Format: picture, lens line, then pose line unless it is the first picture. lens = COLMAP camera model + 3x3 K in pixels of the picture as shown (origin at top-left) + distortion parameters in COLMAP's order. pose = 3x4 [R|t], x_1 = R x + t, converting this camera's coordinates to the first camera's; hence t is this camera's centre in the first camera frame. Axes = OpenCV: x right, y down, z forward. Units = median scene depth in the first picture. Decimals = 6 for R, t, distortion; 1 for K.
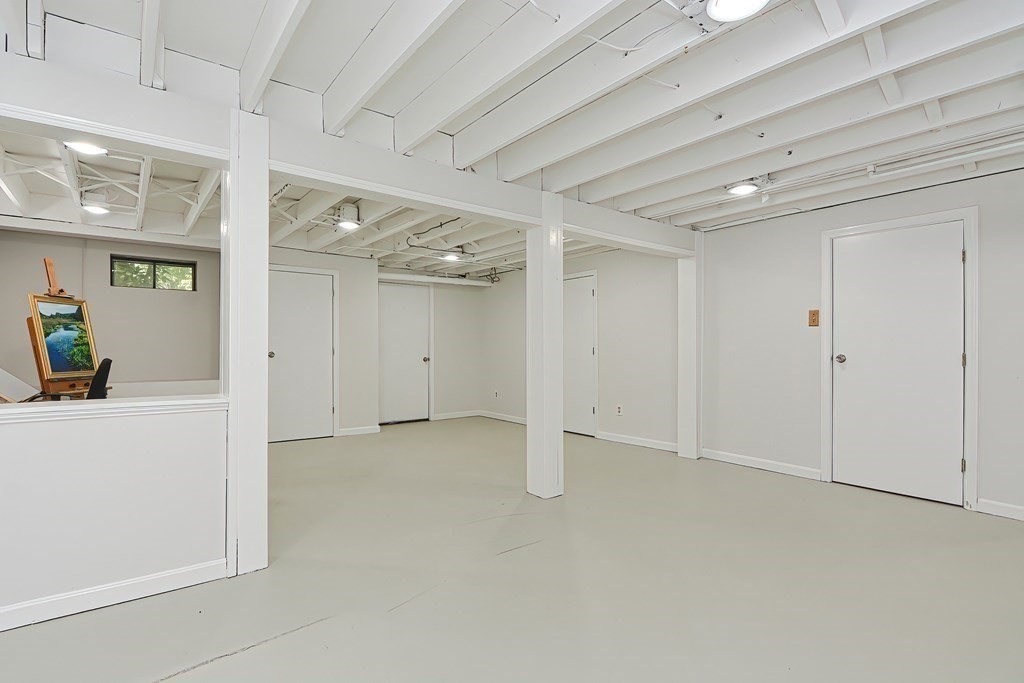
lens RADIAL K [[497.1, 0, 513.9], [0, 497.1, 340.2], [0, 0, 1]] dist [-0.004563, -0.001360]
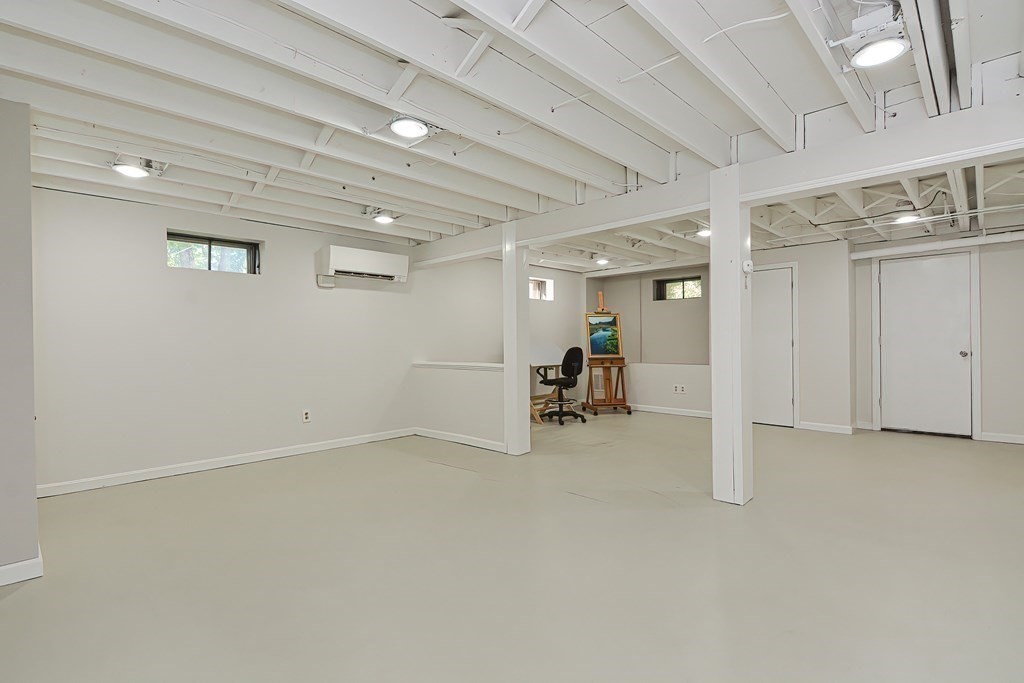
lens RADIAL K [[497.1, 0, 513.9], [0, 497.1, 340.2], [0, 0, 1]] dist [-0.004563, -0.001360]
pose [[0.127680, -0.007814, -0.991785, 0.804649], [0.022420, 0.999736, -0.004990, 0.013046], [0.991562, -0.021599, 0.127821, 0.444019]]
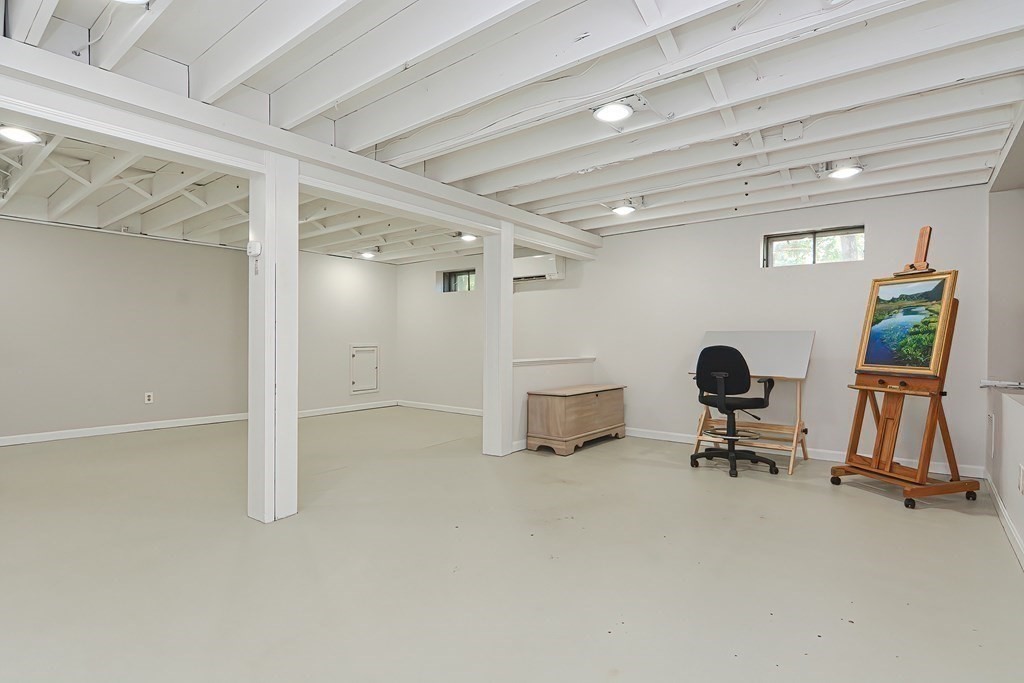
lens RADIAL K [[500.4, 0, 512.0], [0, 500.4, 341.5], [0, 0, 1]] dist [0.001163, 0.000124]
pose [[-0.974175, -0.006377, -0.225703, -0.093803], [-0.003990, 0.999931, -0.011027, 0.034133], [0.225758, -0.009841, -0.974134, 1.619713]]
